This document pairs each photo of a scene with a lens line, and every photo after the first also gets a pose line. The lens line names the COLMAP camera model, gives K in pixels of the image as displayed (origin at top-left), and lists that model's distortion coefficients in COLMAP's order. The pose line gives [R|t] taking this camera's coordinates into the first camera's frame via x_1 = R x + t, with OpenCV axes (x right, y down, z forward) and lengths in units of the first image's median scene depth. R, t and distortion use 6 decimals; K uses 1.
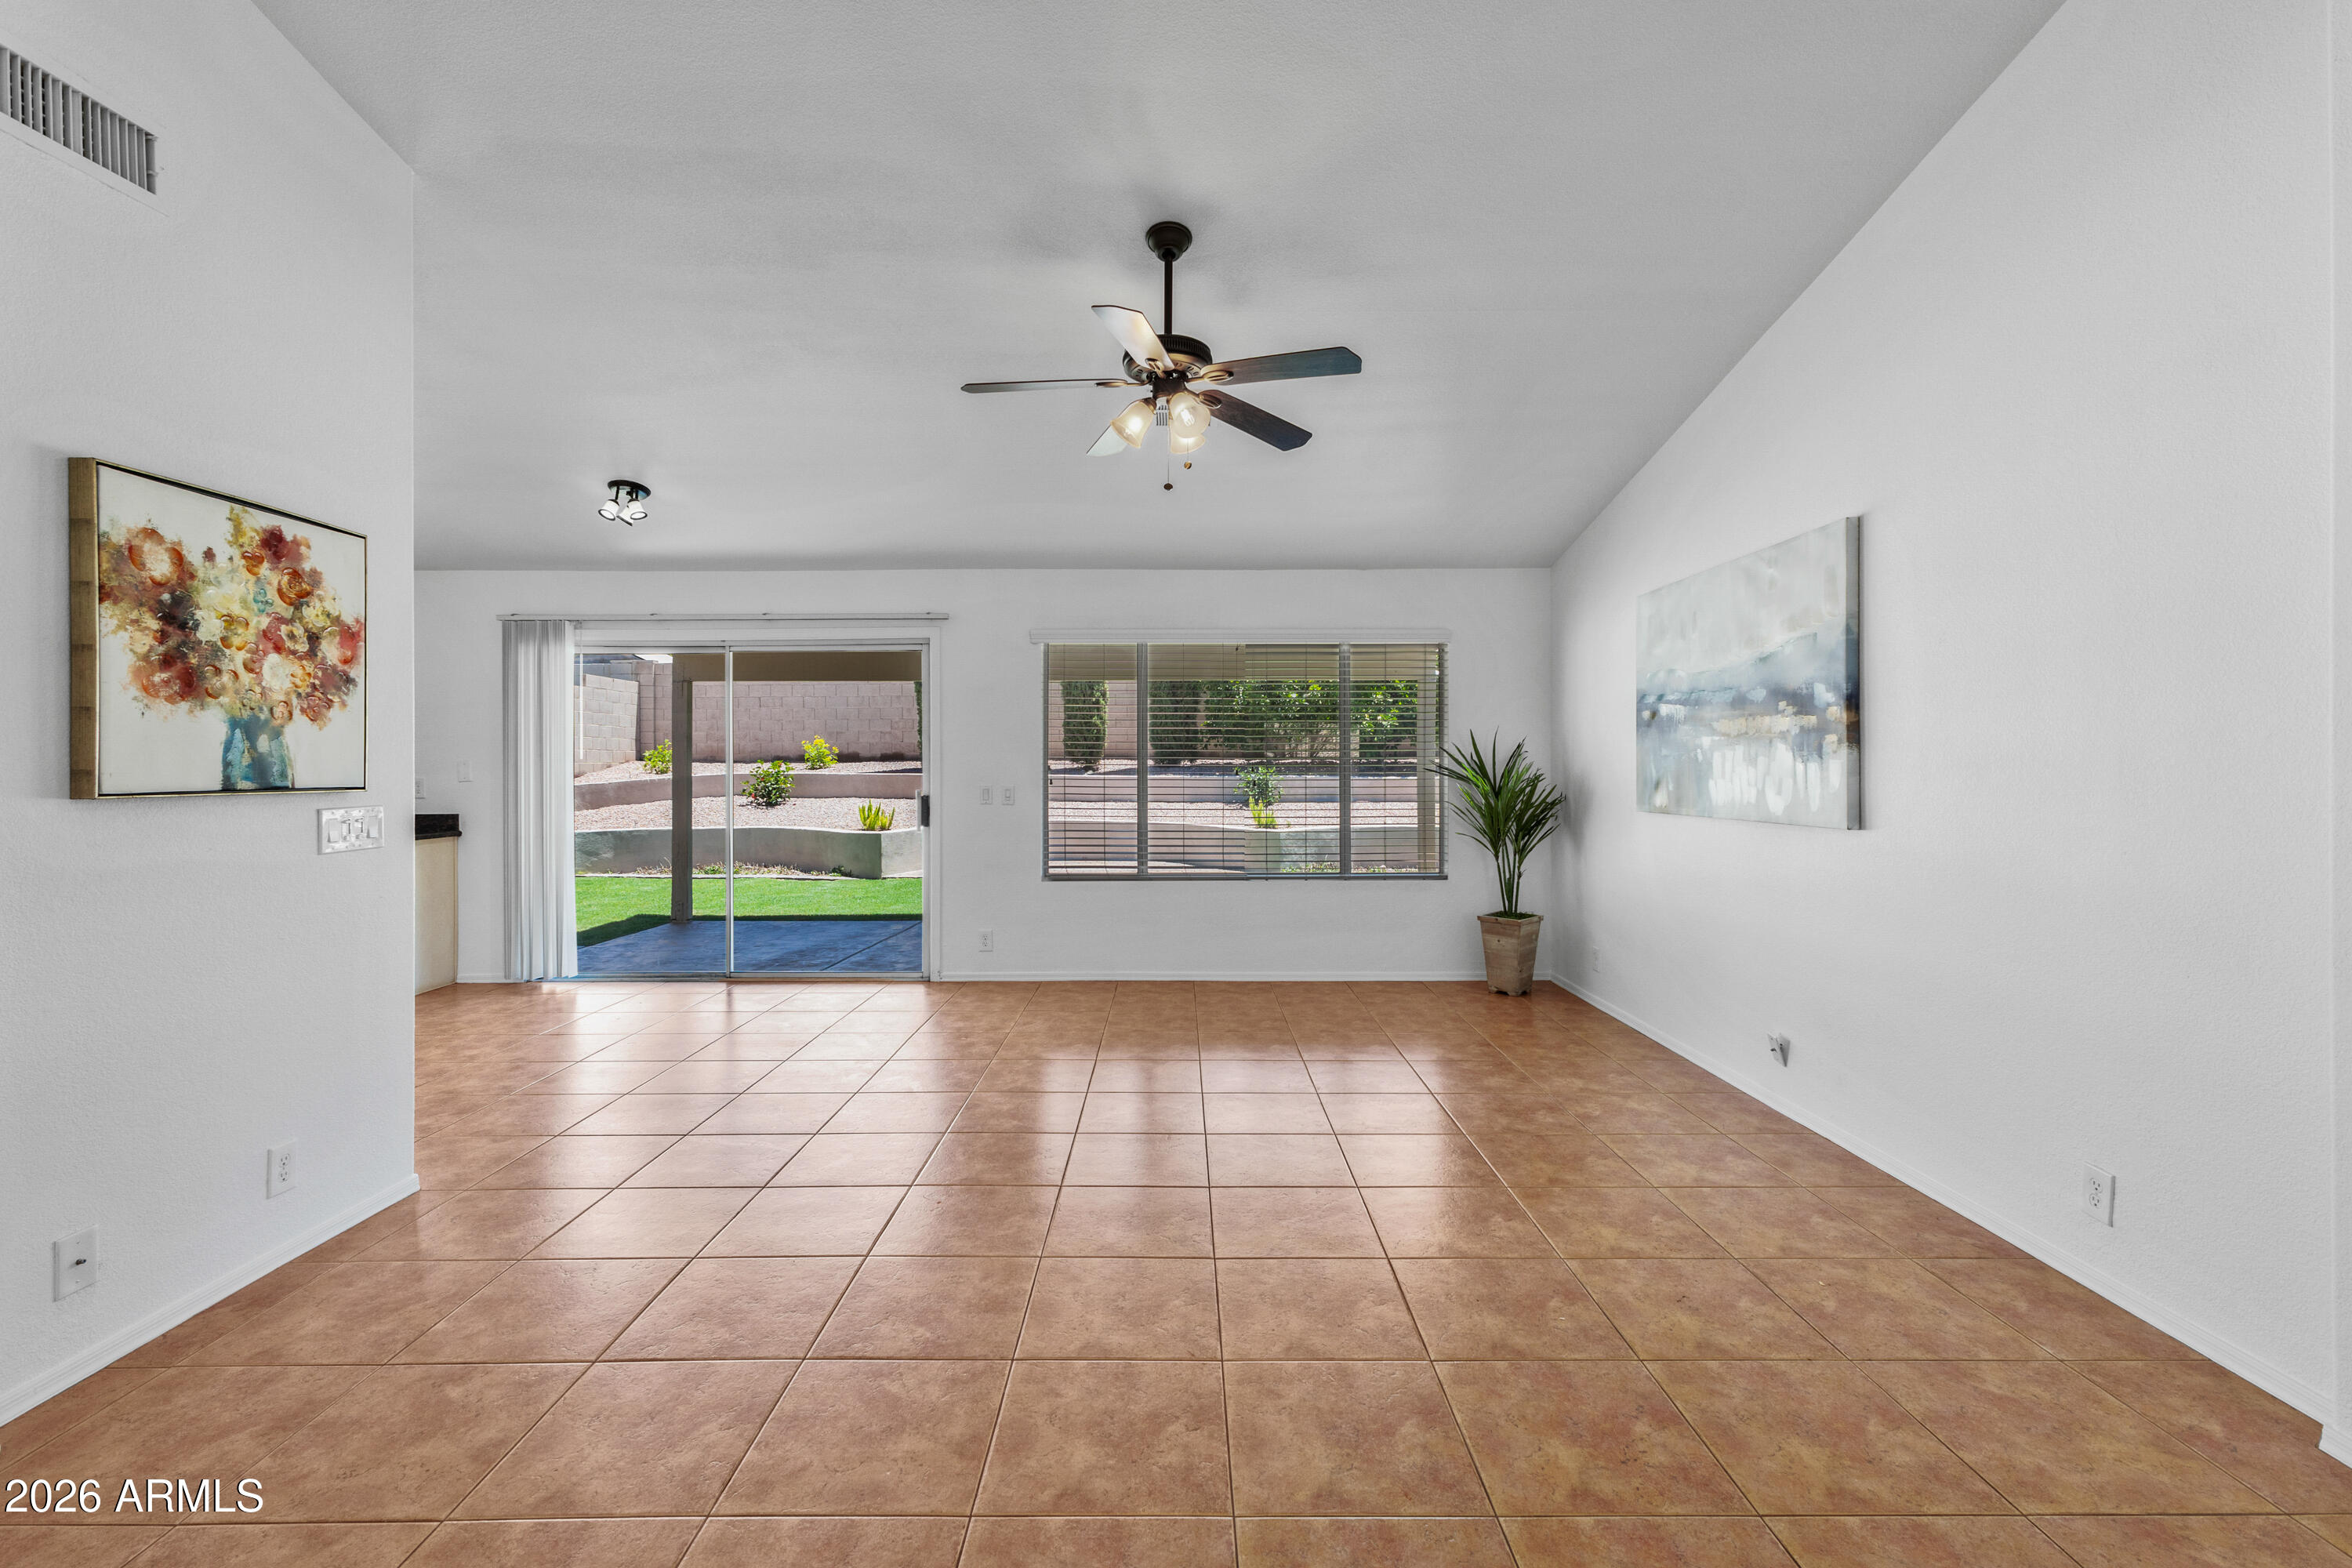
lens RADIAL K [[1033.1, 0, 1188.1], [0, 1033.1, 758.8], [0, 0, 1]] dist [0.000105, 0.003091]
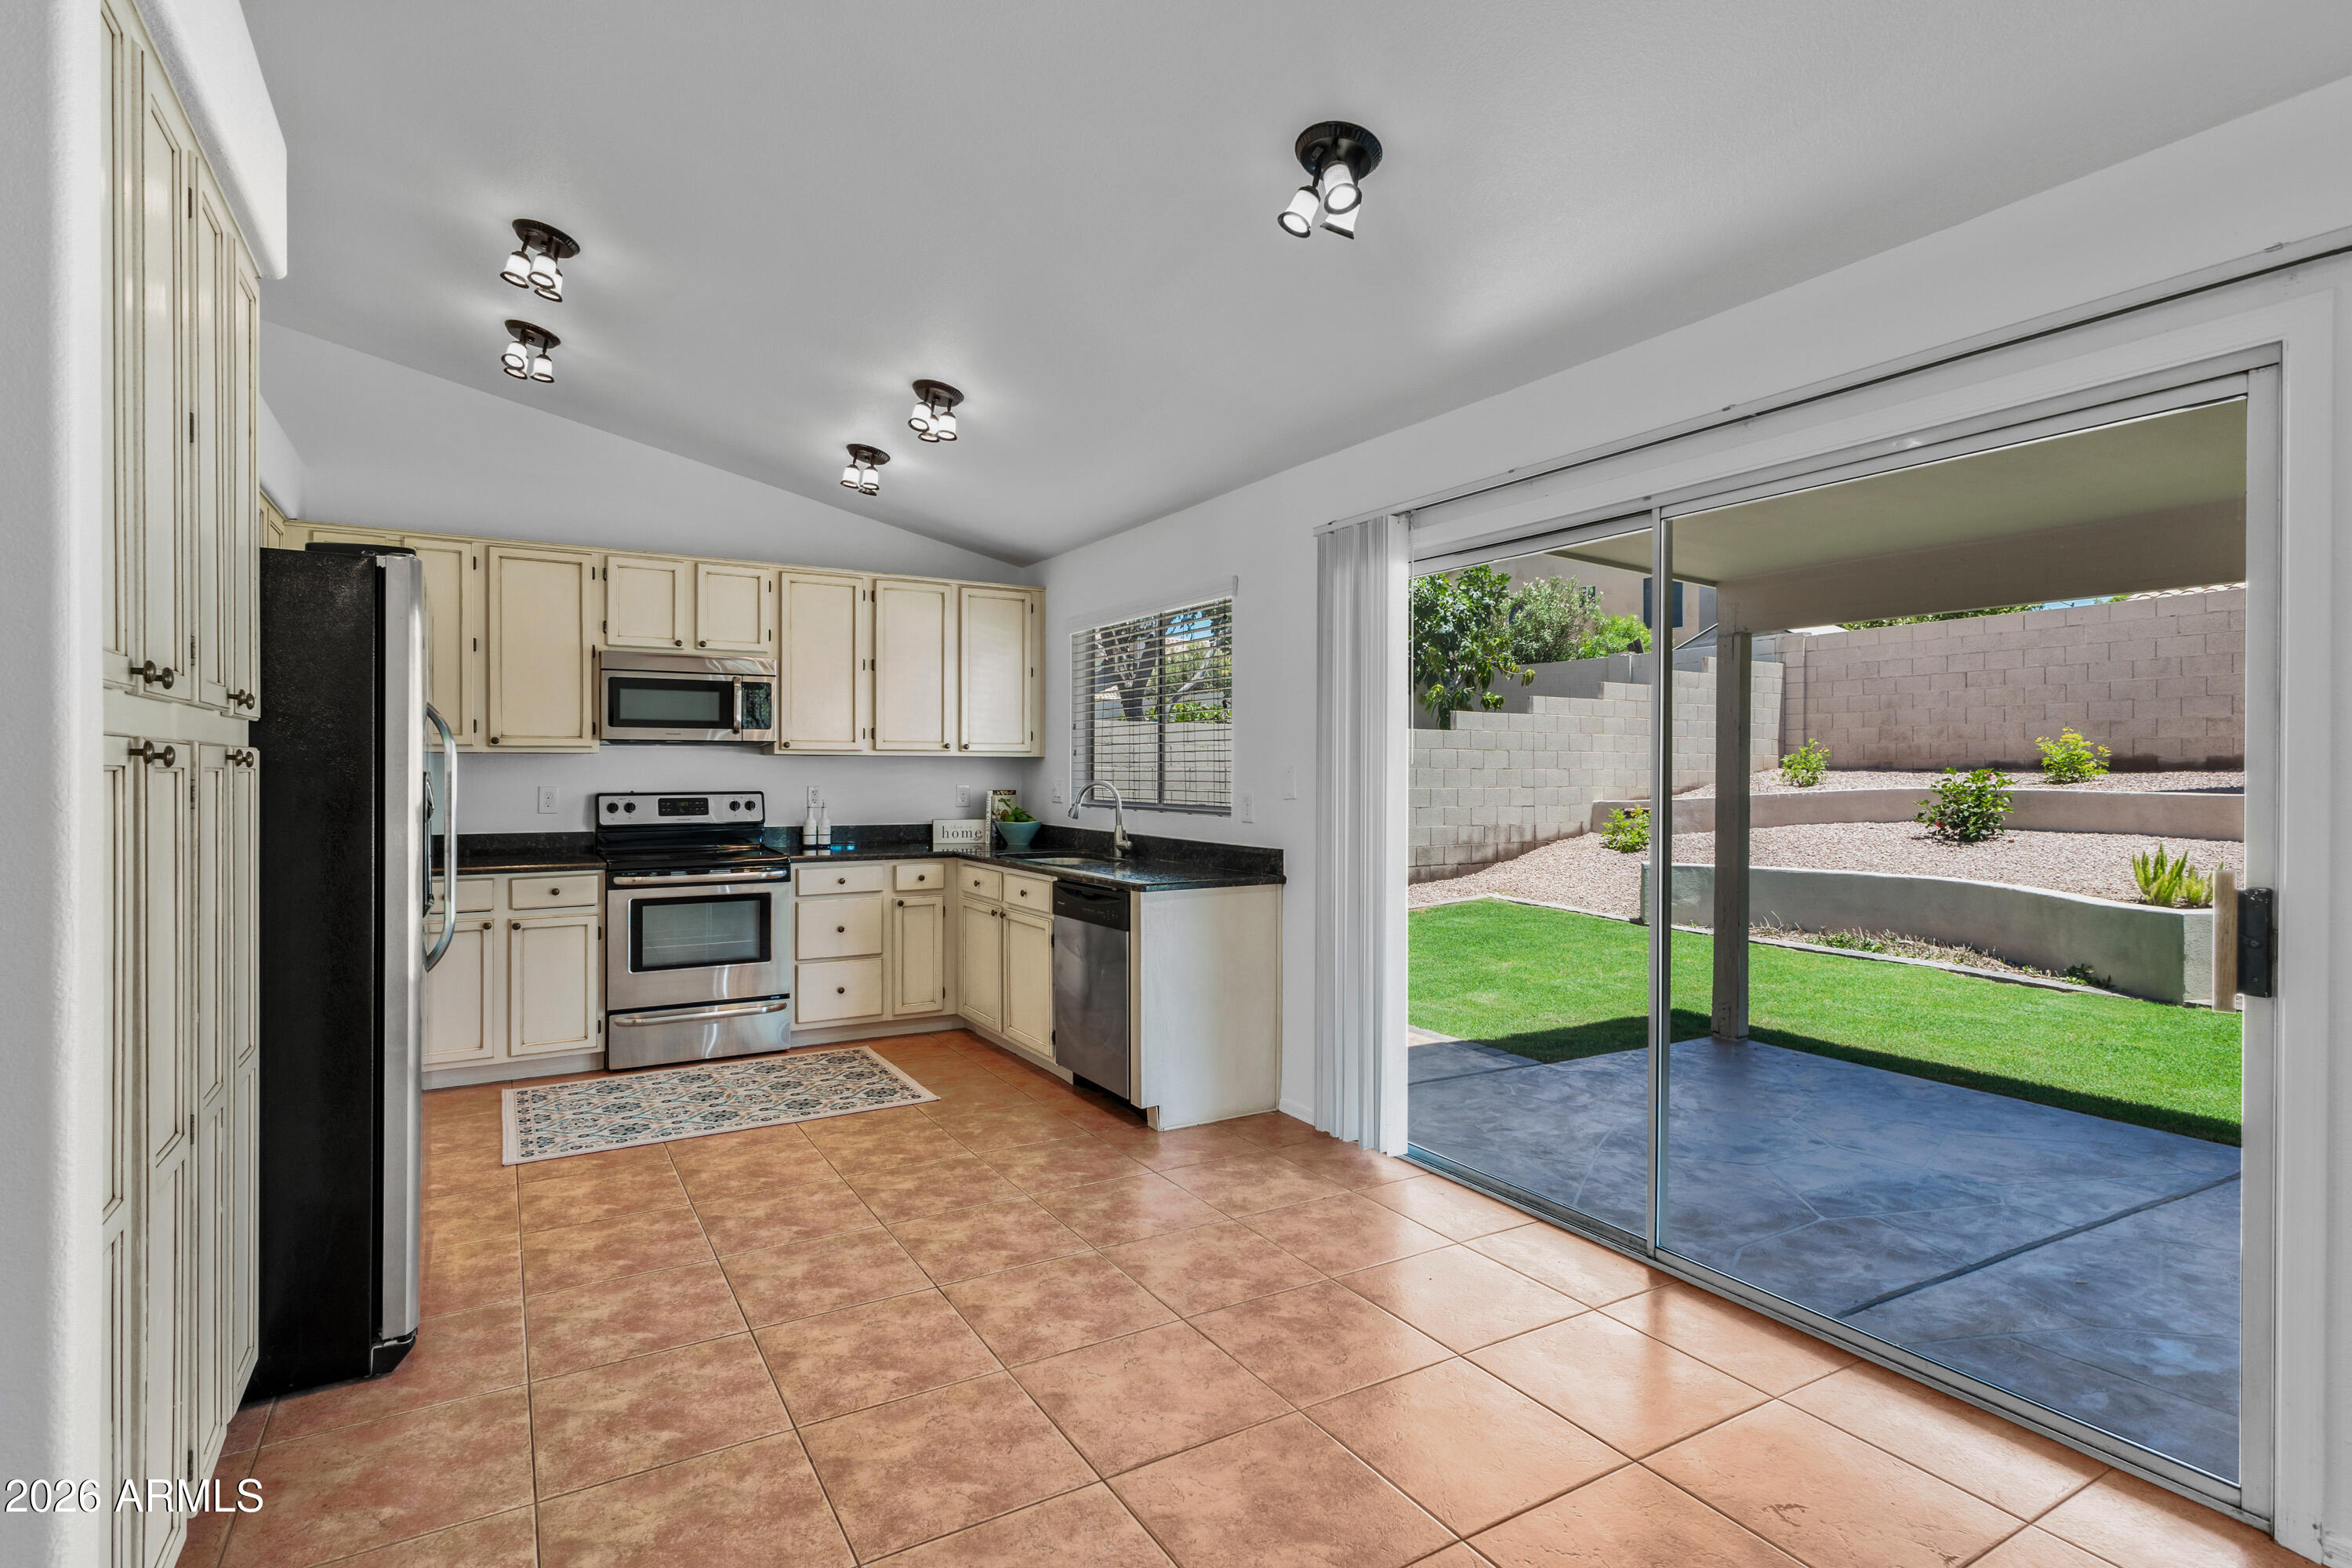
lens RADIAL K [[1141.4, 0, 1155.0], [0, 1141.4, 773.2], [0, 0, 1]] dist [0.001193, 0.003029]
pose [[0.500171, 0.006095, -0.865905, -0.234307], [-0.000911, 0.999978, 0.006512, 0.001572], [0.865926, -0.002468, 0.500166, 1.034458]]
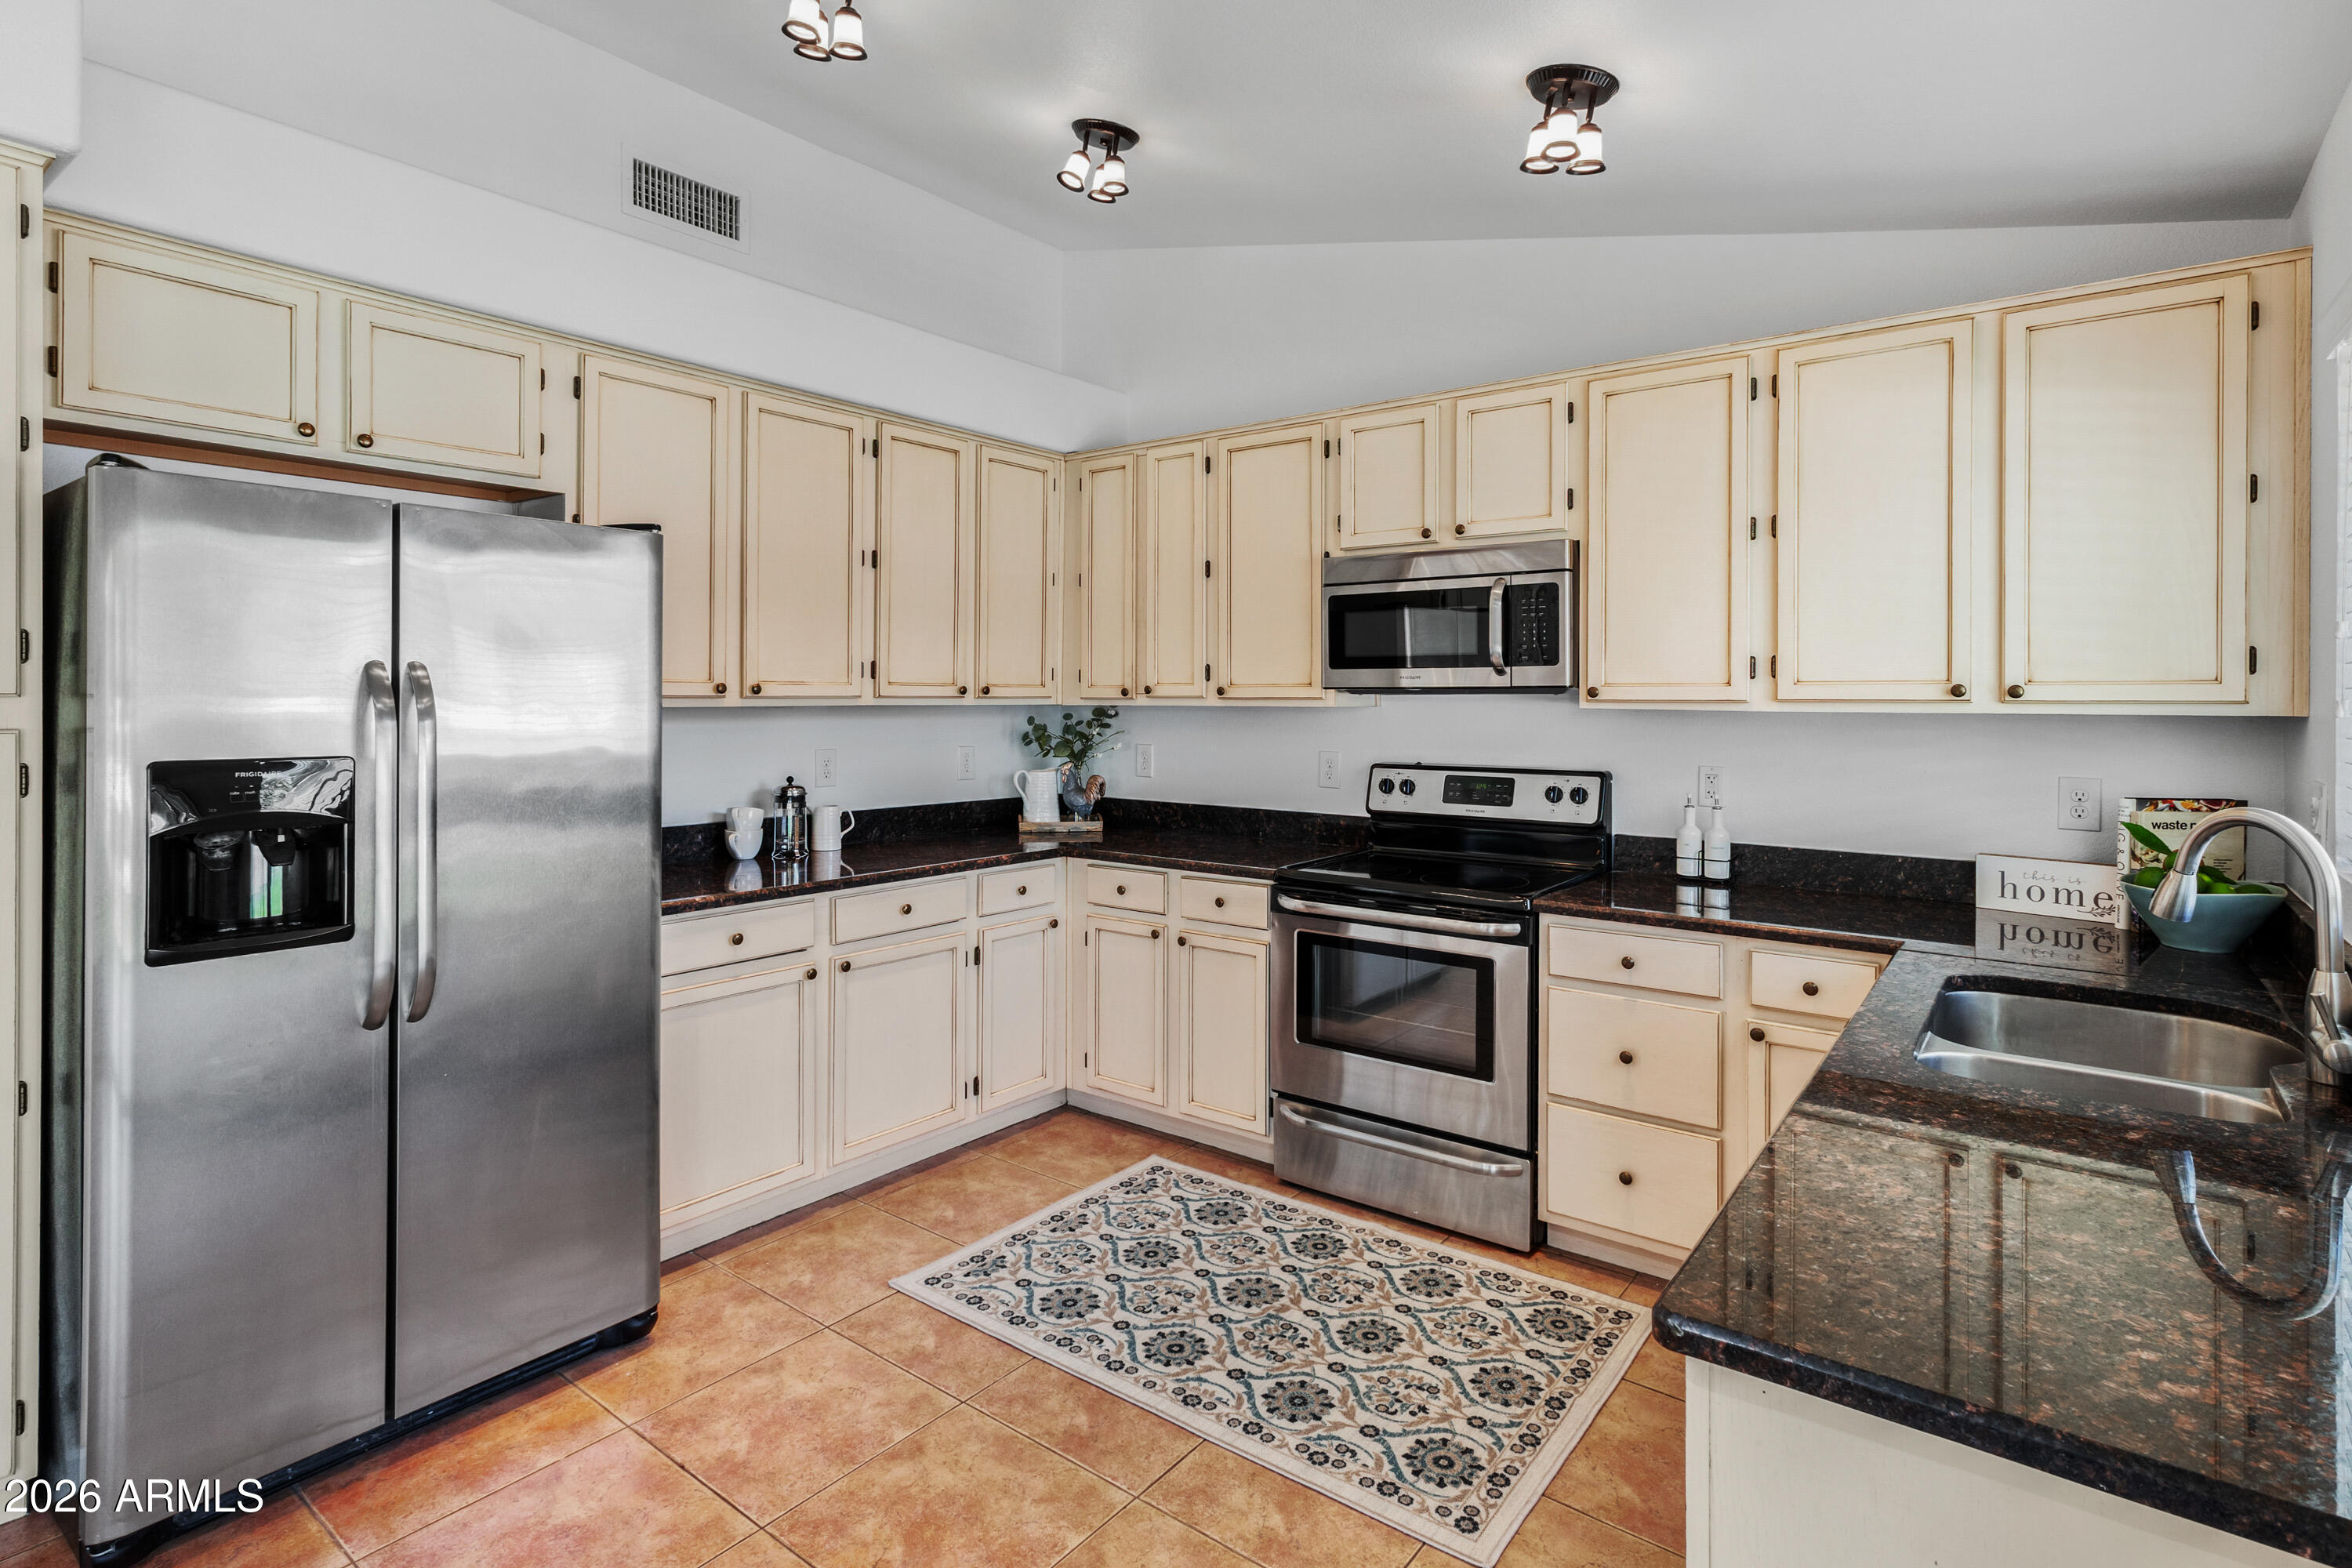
lens RADIAL K [[1170.1, 0, 1188.9], [0, 1170.1, 698.9], [0, 0, 1]] dist [-0.002078, 0.004008]
pose [[-0.615916, 0.001836, -0.787809, -0.978668], [0.000696, 0.999998, 0.001786, -0.024222], [0.787811, 0.000552, -0.615917, 1.705729]]
